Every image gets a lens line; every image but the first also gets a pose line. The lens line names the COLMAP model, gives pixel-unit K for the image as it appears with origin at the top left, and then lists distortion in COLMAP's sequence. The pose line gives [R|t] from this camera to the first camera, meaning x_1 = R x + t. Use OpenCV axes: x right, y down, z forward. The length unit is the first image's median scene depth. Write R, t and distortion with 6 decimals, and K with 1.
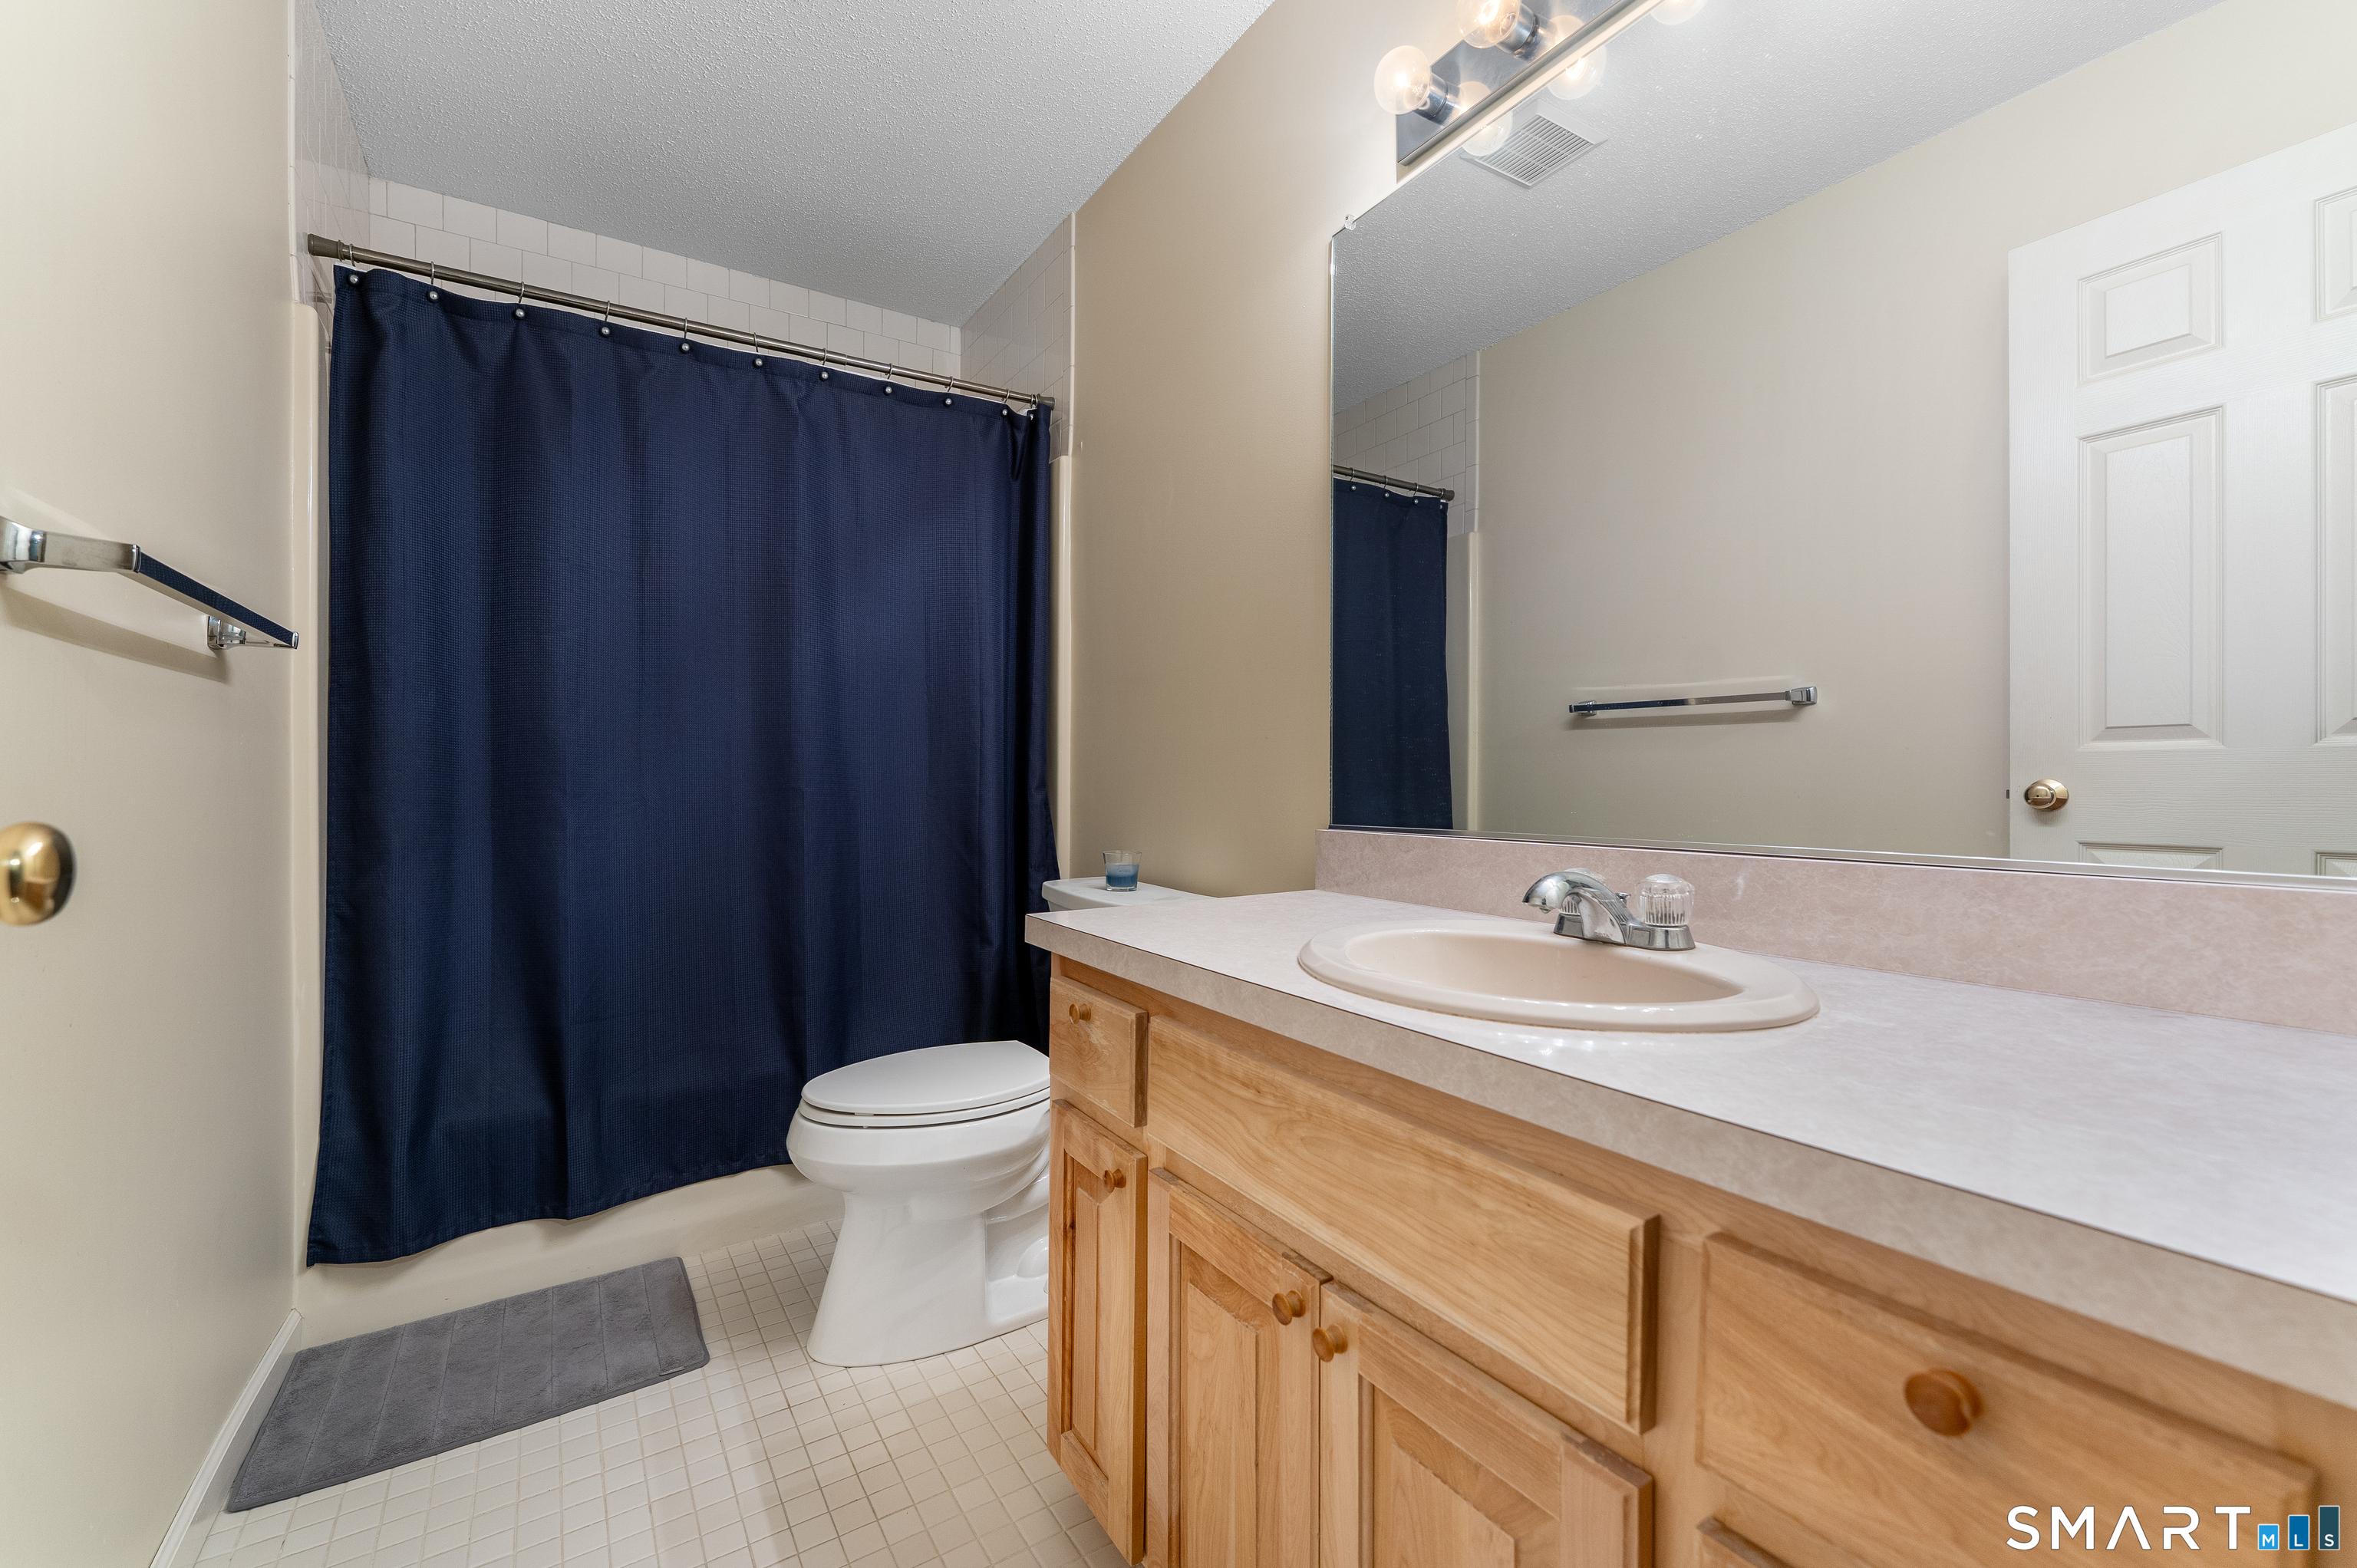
lens RADIAL K [[980.7, 0, 1170.7], [0, 980.7, 767.6], [0, 0, 1]] dist [0.000439, -0.000166]
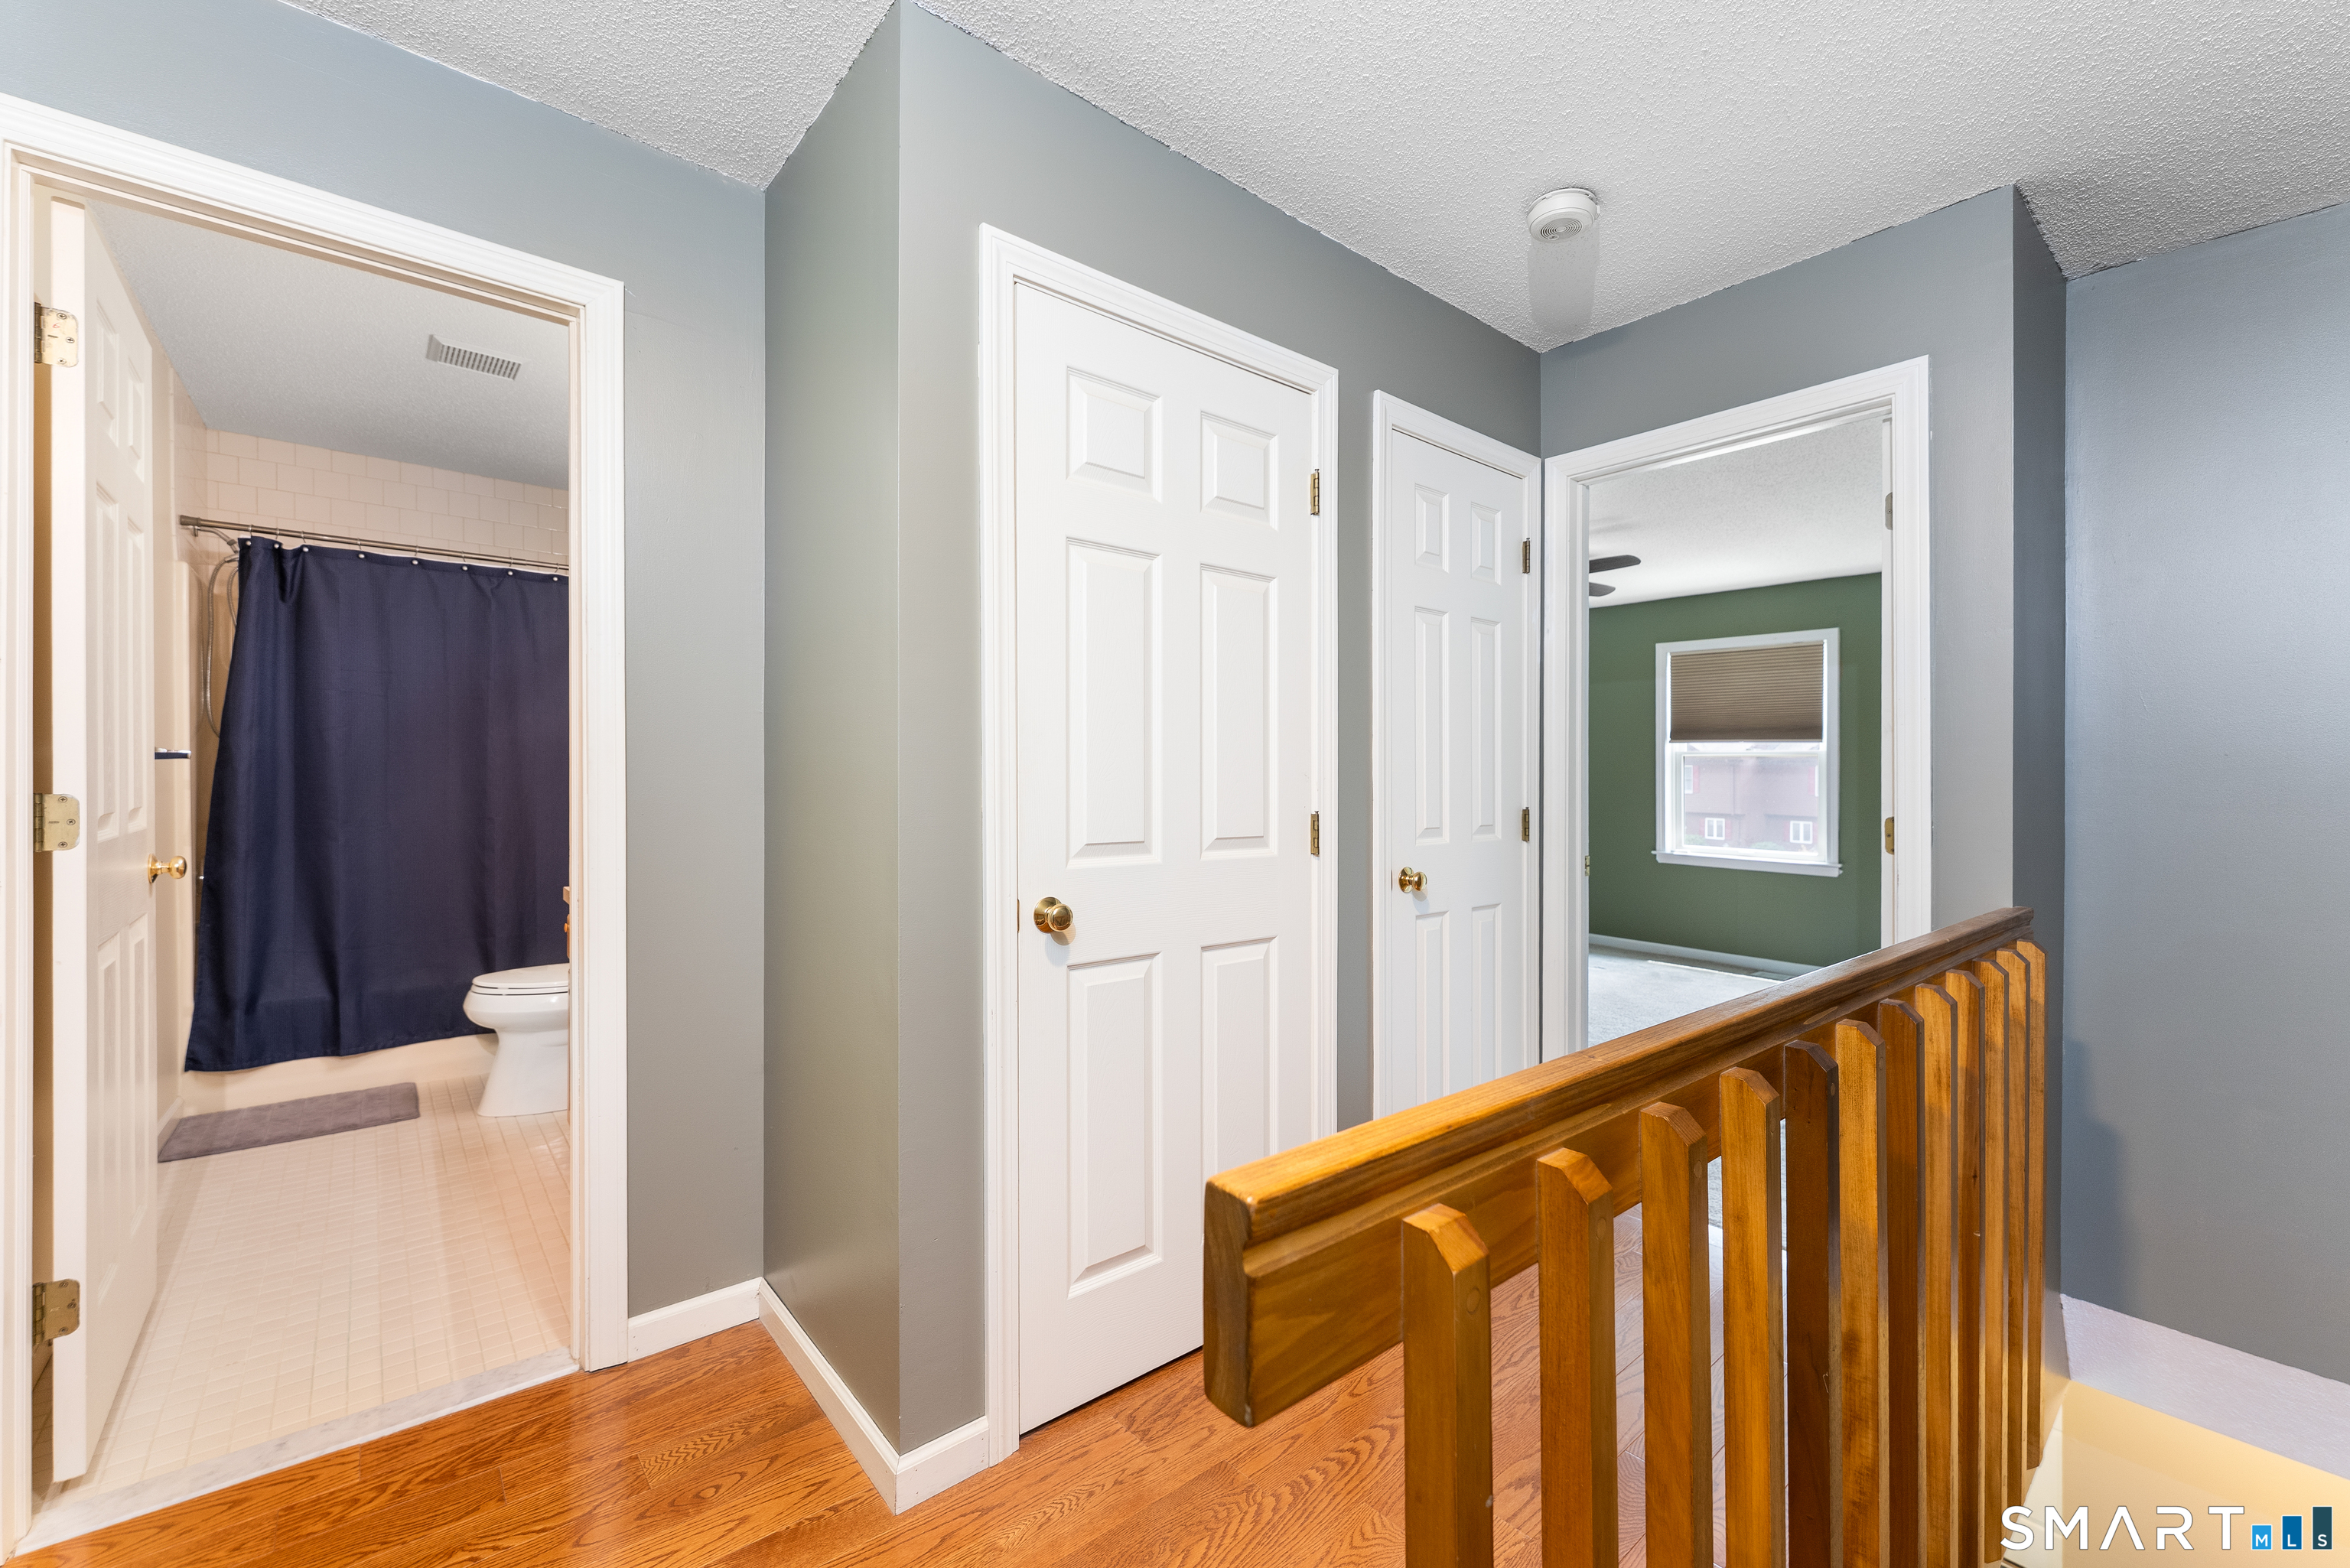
lens RADIAL K [[963.5, 0, 1174.6], [0, 963.5, 807.1], [0, 0, 1]] dist [0.000055, 0.000007]
pose [[0.991718, 0.008714, 0.128142, 0.679209], [-0.011542, 0.999706, 0.021338, -0.054362], [-0.127918, -0.022640, 0.991526, -0.949422]]
